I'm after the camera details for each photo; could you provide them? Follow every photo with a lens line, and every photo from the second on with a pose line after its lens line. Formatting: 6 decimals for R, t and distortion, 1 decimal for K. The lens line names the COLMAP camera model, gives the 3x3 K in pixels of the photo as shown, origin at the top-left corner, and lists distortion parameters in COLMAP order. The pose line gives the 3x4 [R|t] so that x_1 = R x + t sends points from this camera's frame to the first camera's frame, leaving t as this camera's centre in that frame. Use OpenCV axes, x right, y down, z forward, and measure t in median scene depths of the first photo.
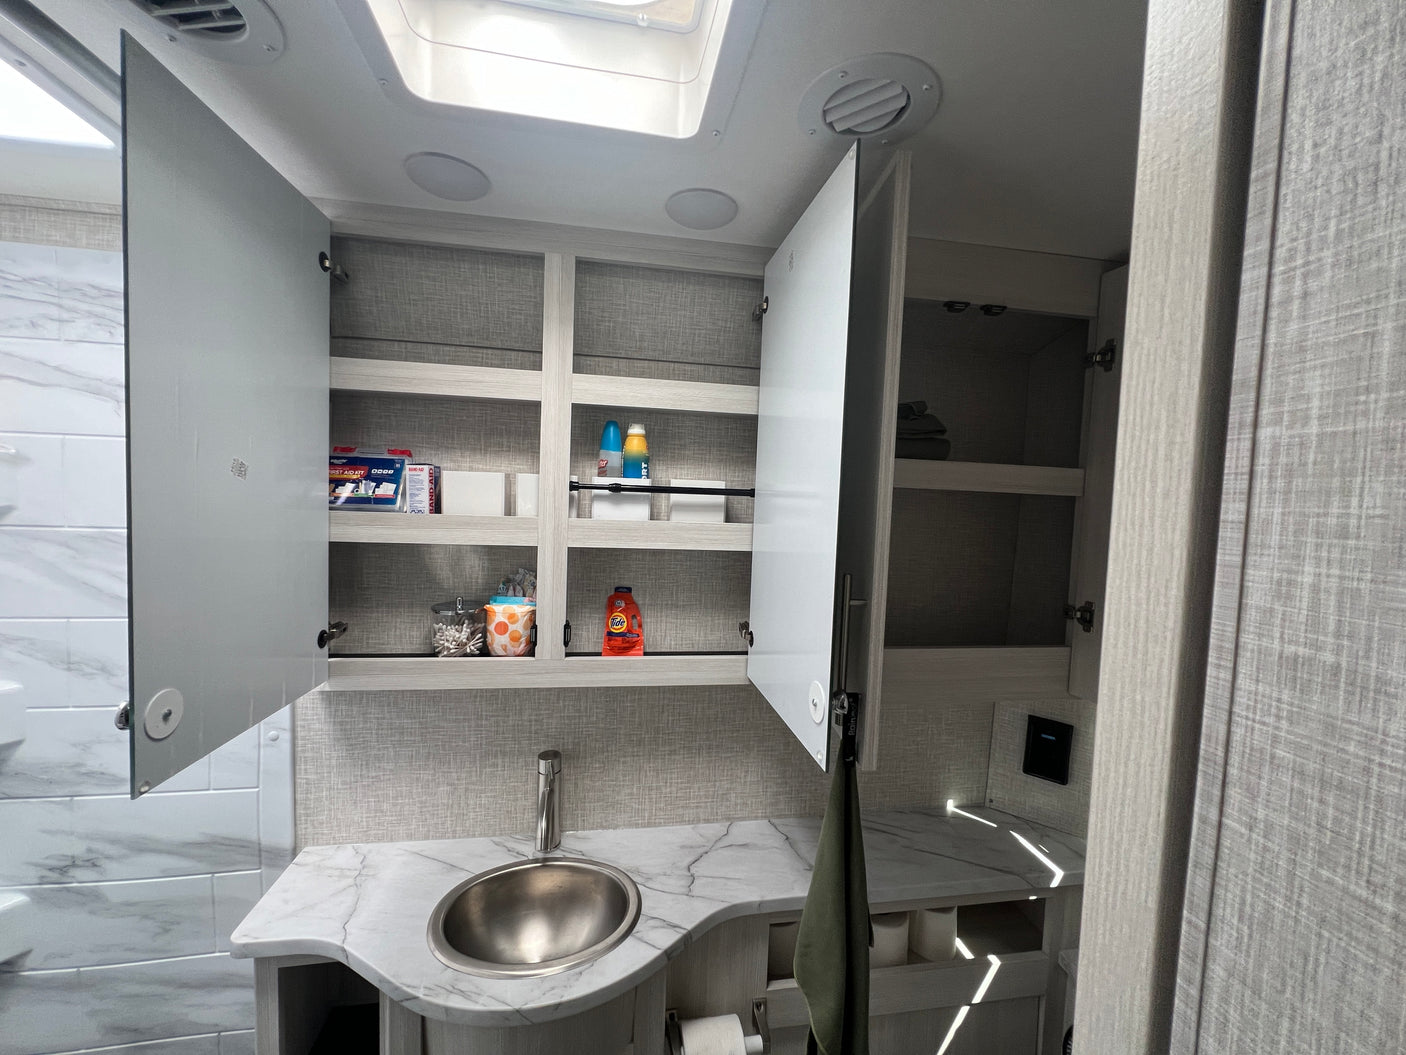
lens RADIAL K [[563.1, 0, 698.8], [0, 563.1, 525.8], [0, 0, 1]] dist [0.000102, -0.000005]
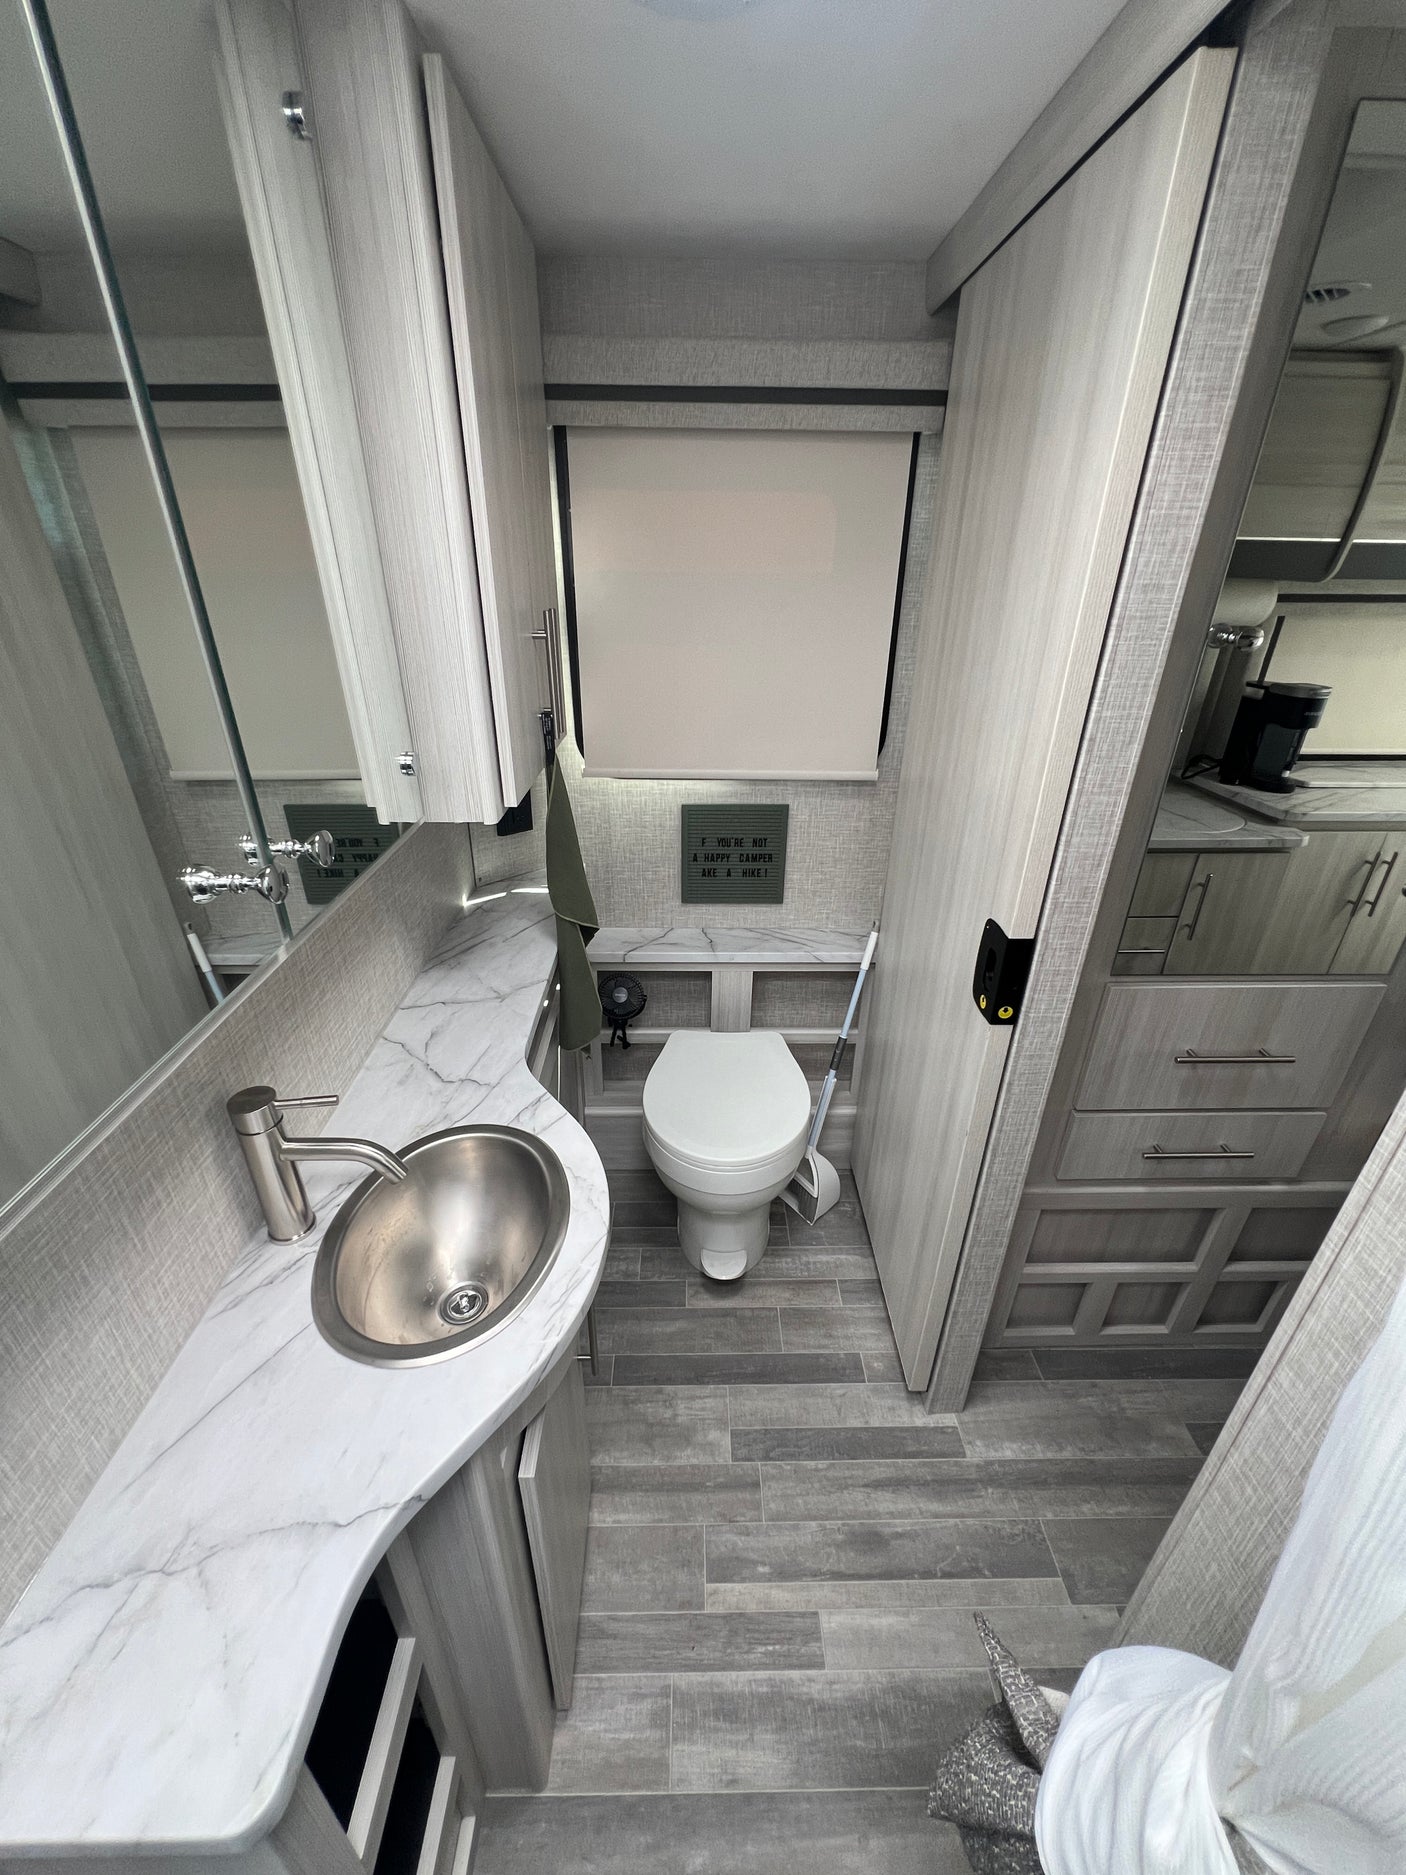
lens RADIAL K [[750.9, 0, 697.0], [0, 750.9, 937.6], [0, 0, 1]] dist [0.000102, -0.000005]
pose [[0.143082, -0.470432, 0.870759, -0.705882], [0.051981, 0.882169, 0.468055, -0.025952], [-0.988345, -0.021708, 0.150676, 0.469745]]
